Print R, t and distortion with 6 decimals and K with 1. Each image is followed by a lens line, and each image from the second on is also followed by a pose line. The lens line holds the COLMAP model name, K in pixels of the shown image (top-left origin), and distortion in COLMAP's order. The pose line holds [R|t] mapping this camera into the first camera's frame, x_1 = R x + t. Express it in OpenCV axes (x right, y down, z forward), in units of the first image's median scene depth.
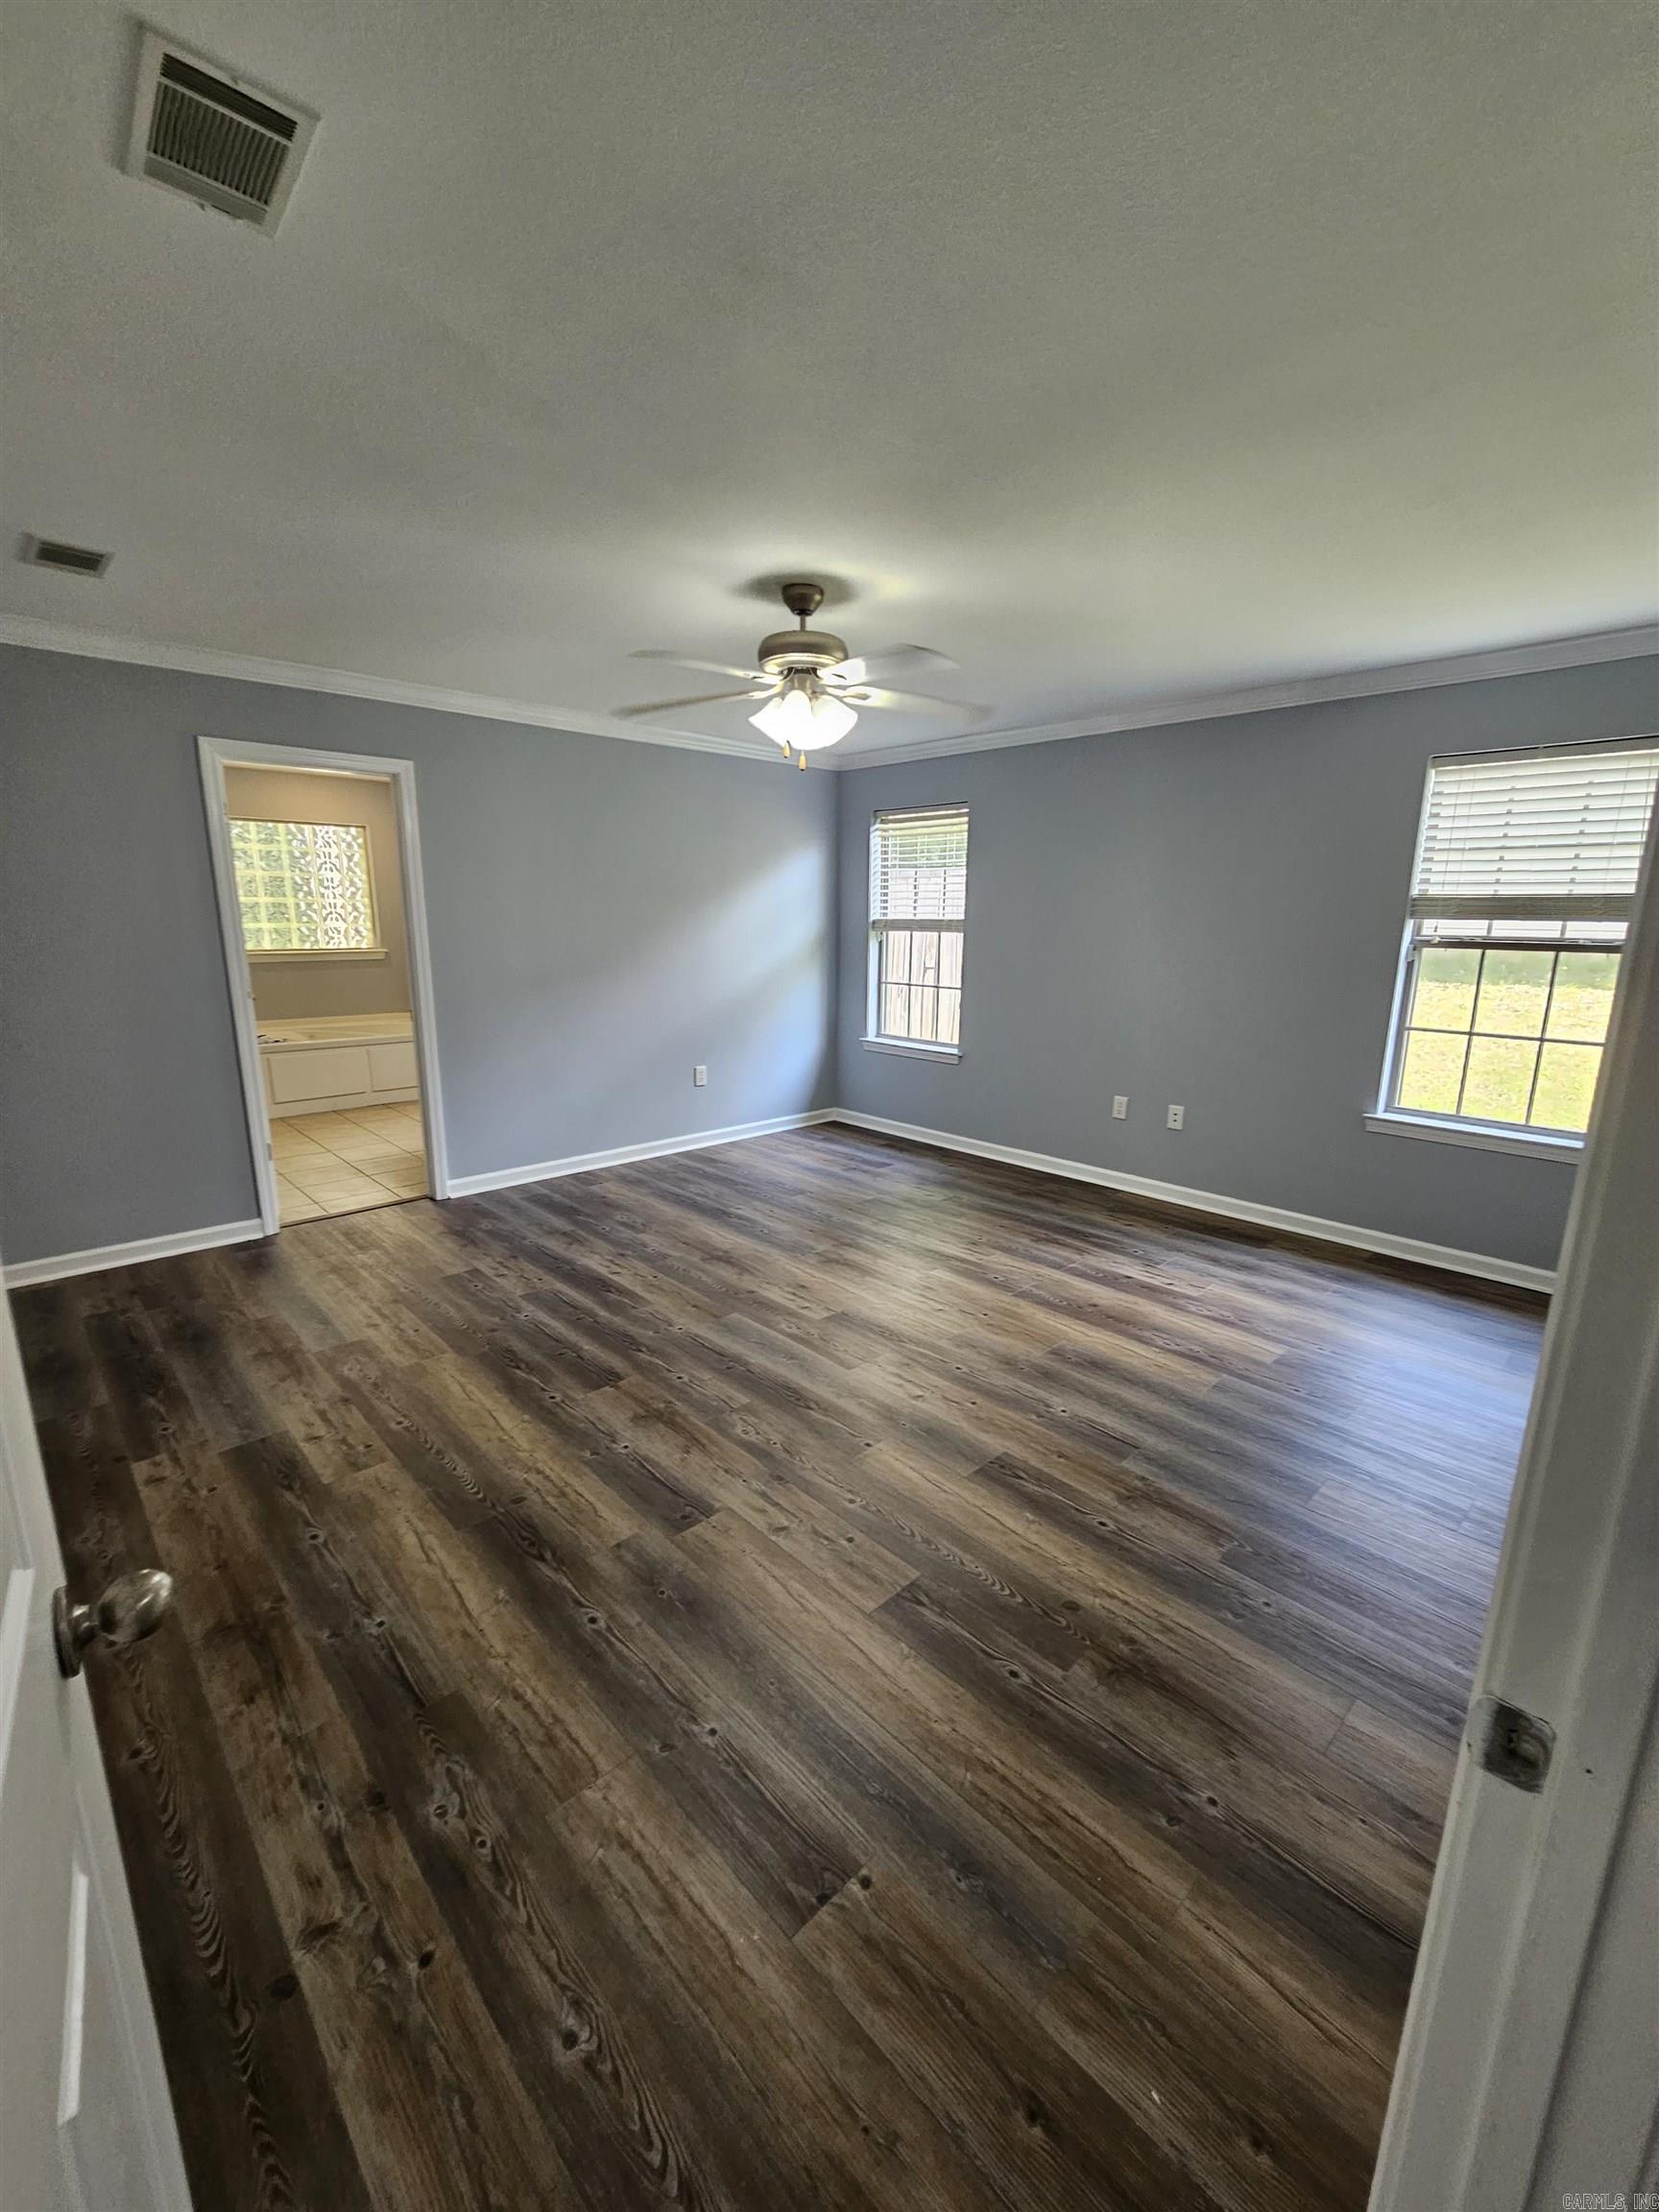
lens RADIAL K [[905.0, 0, 828.9], [0, 905.0, 1122.9], [0, 0, 1]] dist [-0.005515, 0.001517]
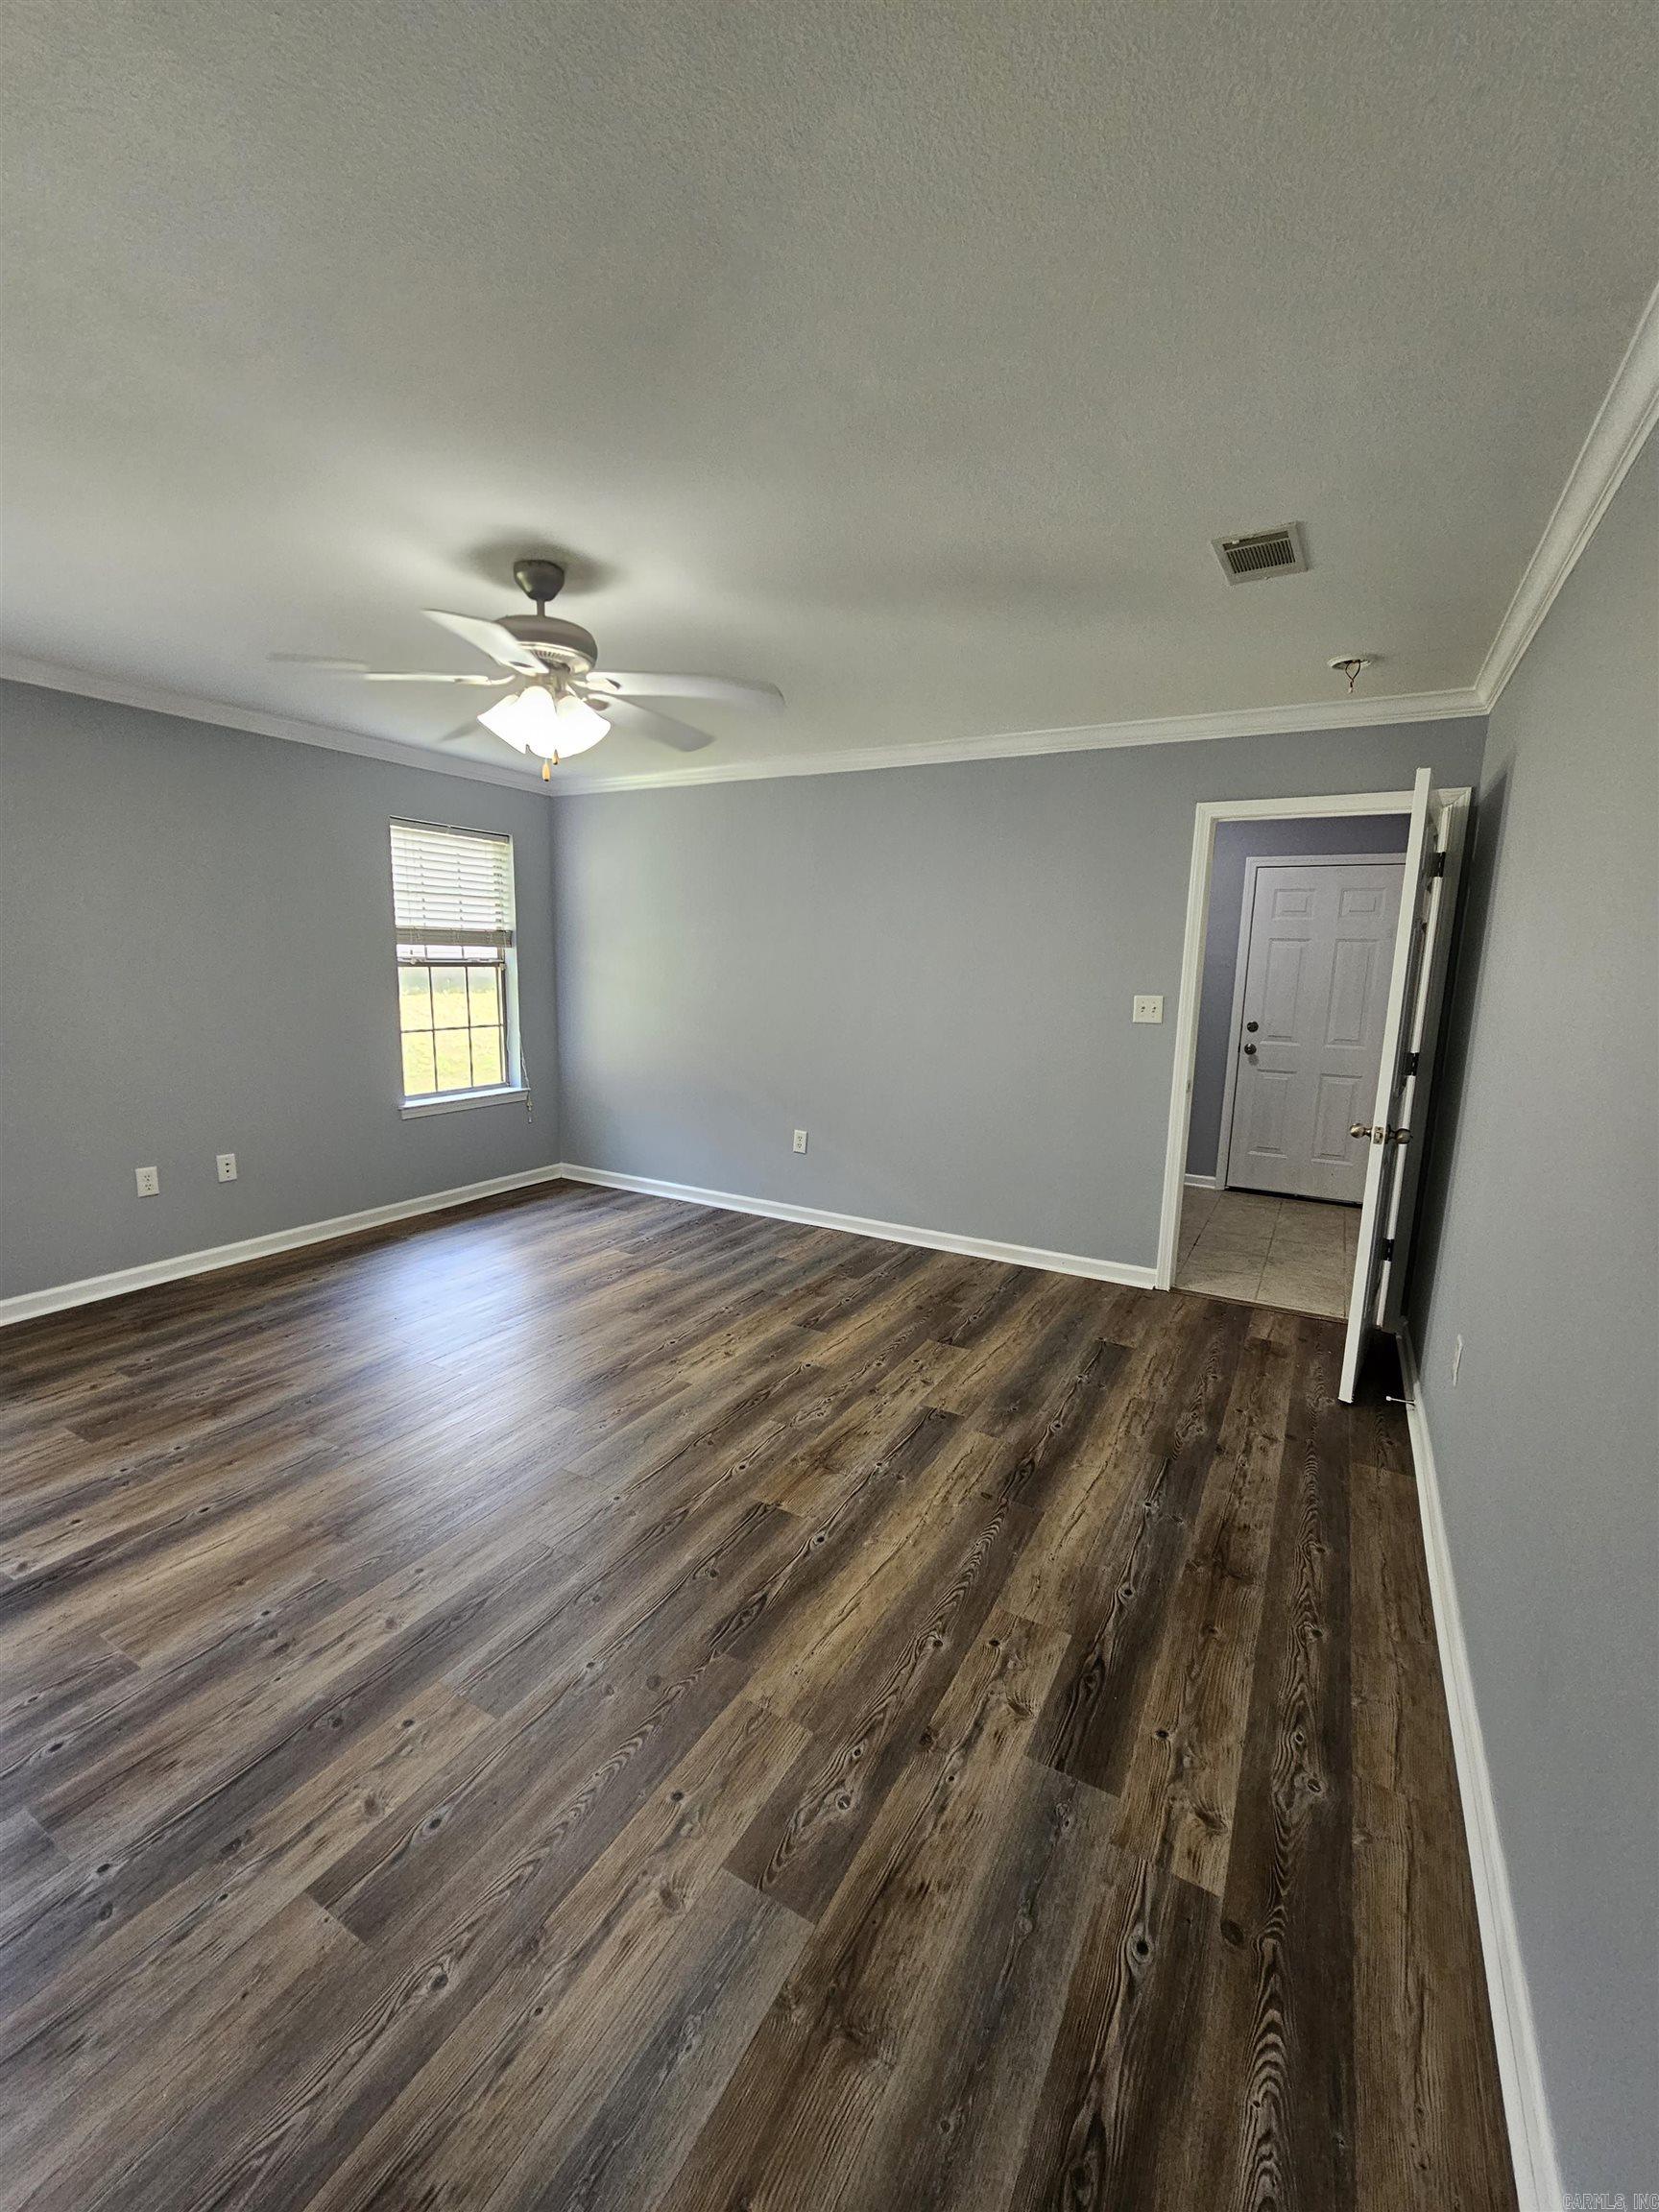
lens RADIAL K [[905.0, 0, 832.7], [0, 905.0, 1118.9], [0, 0, 1]] dist [-0.005515, 0.001517]
pose [[-0.295708, -0.185417, 0.937111, -1.120176], [0.190732, 0.949770, 0.248108, -0.290693], [-0.936044, 0.252105, -0.245490, 1.214838]]
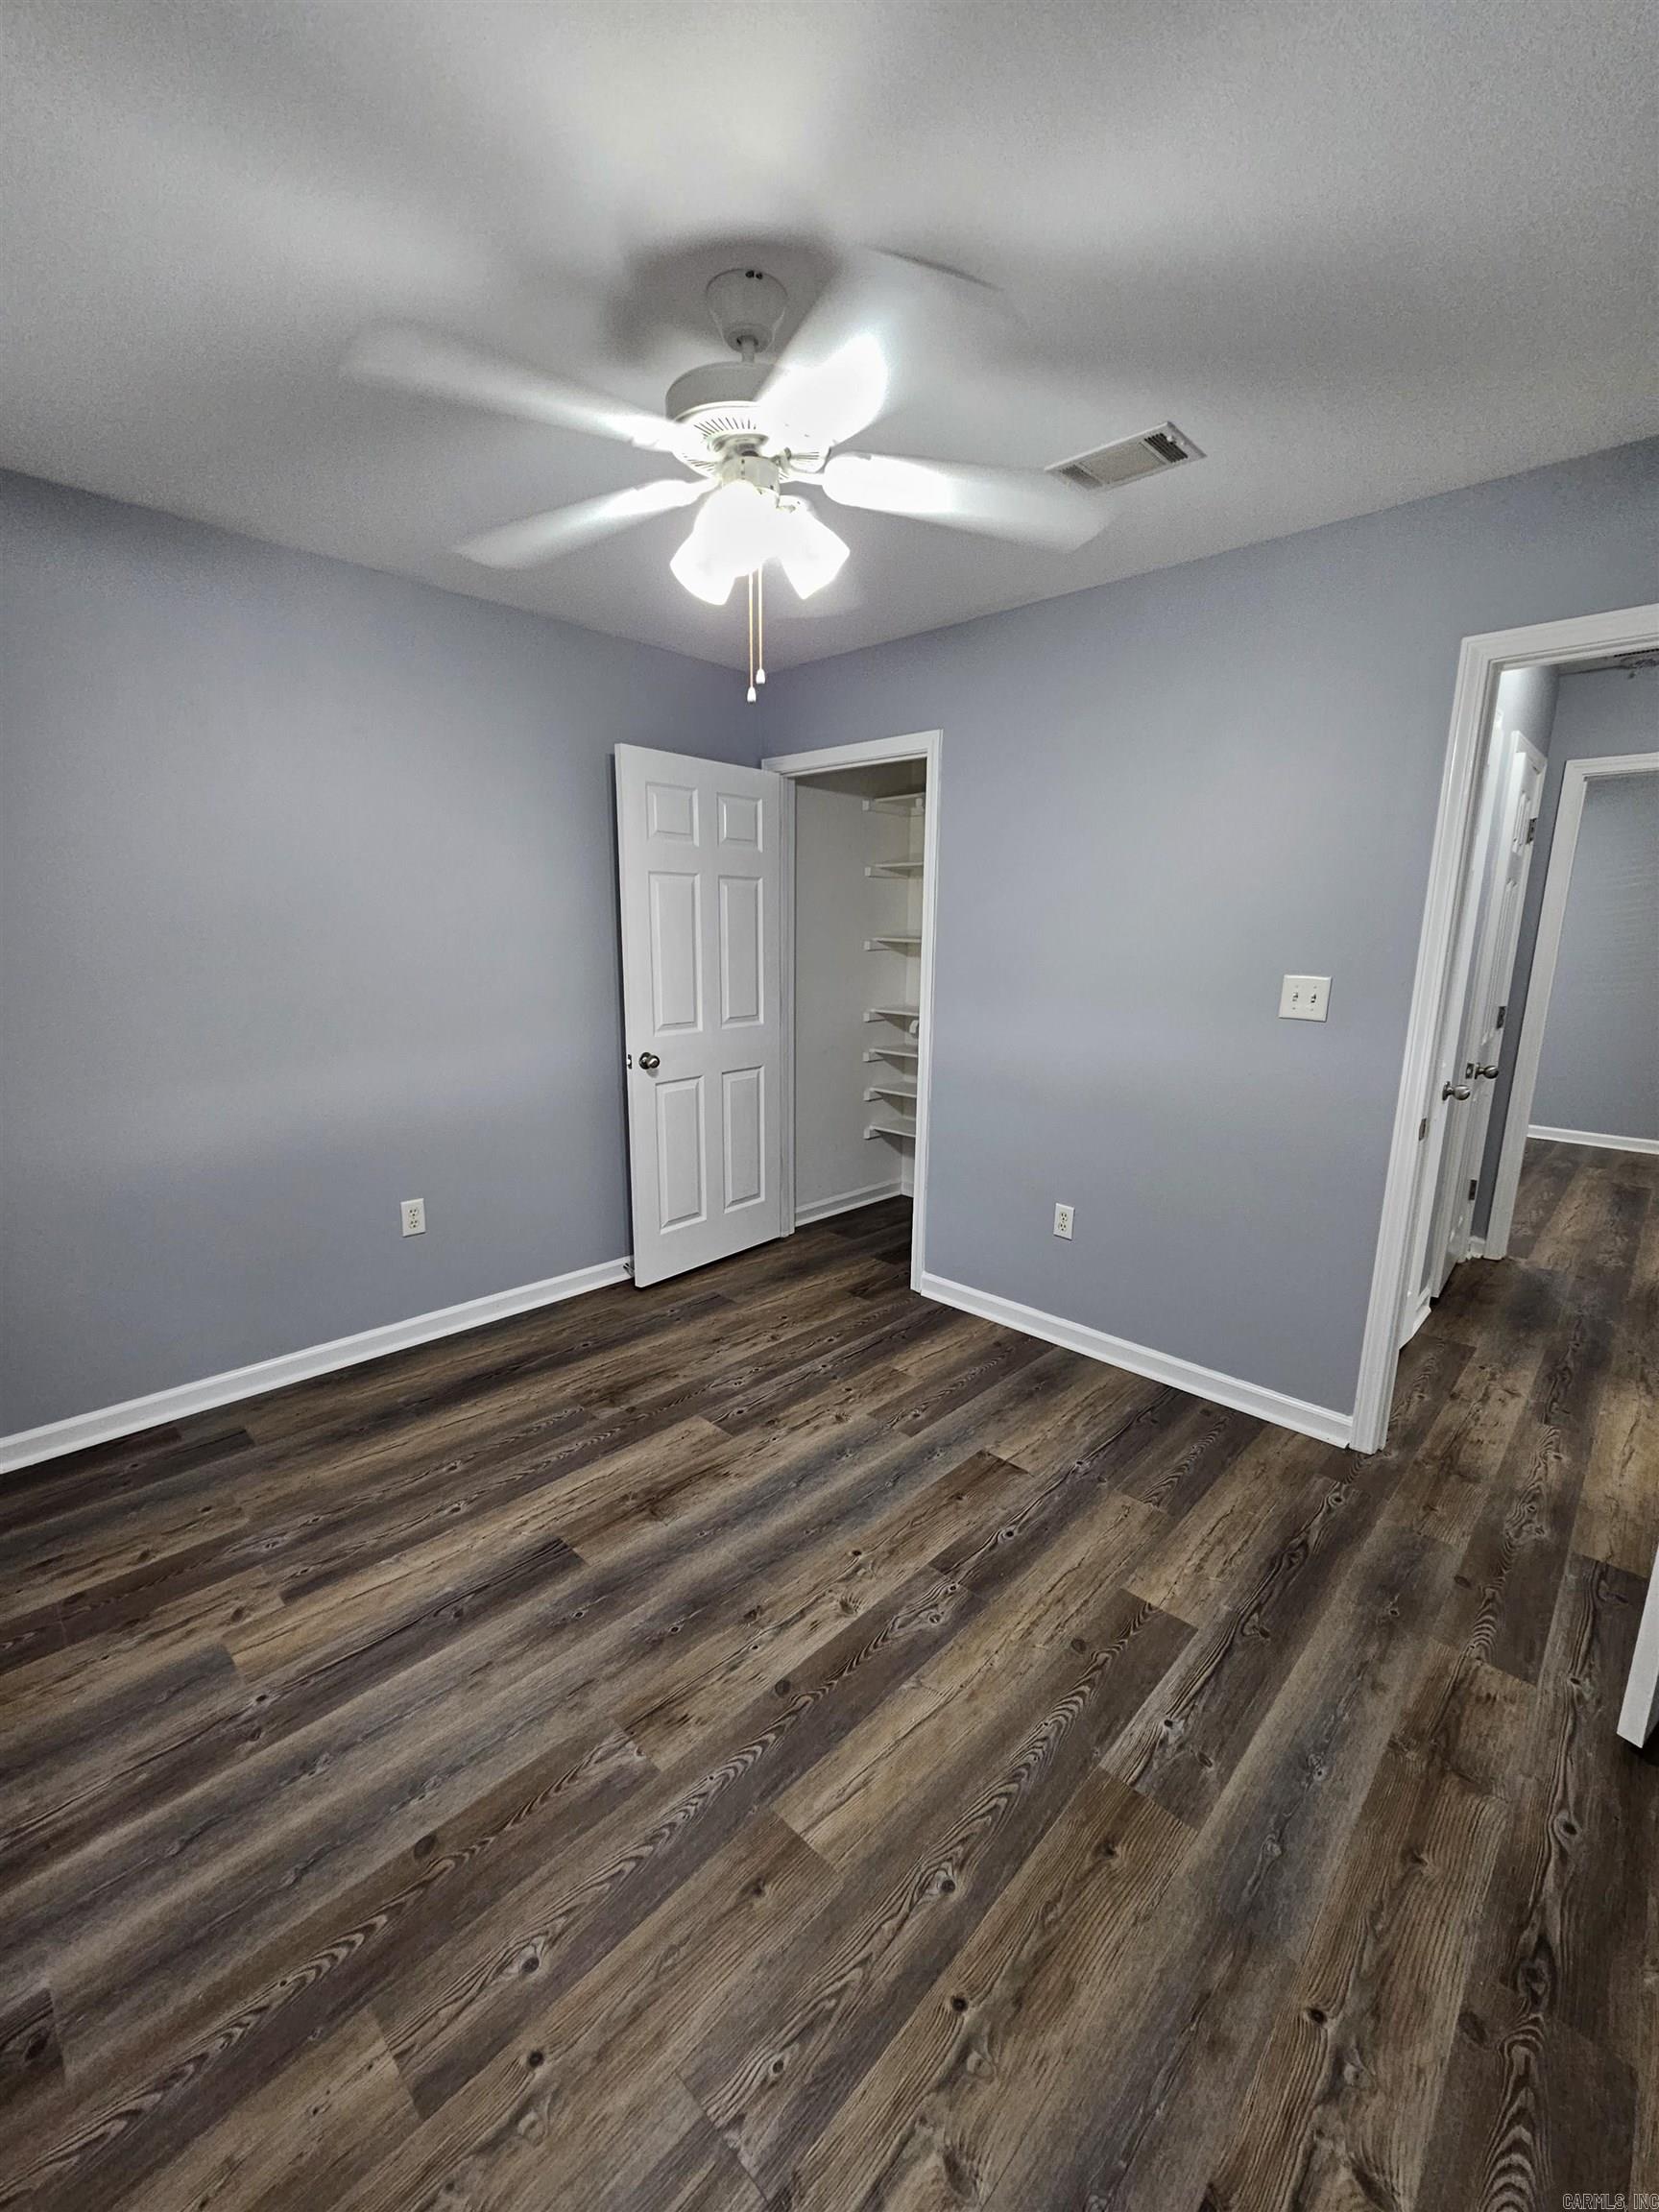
lens RADIAL K [[905.0, 0, 833.2], [0, 905.0, 1120.7], [0, 0, 1]] dist [-0.005515, 0.001517]
pose [[-0.048467, -0.226541, 0.972795, -1.085166], [0.208432, 0.950204, 0.231665, -0.281426], [-0.976835, 0.213990, 0.001165, 1.179063]]
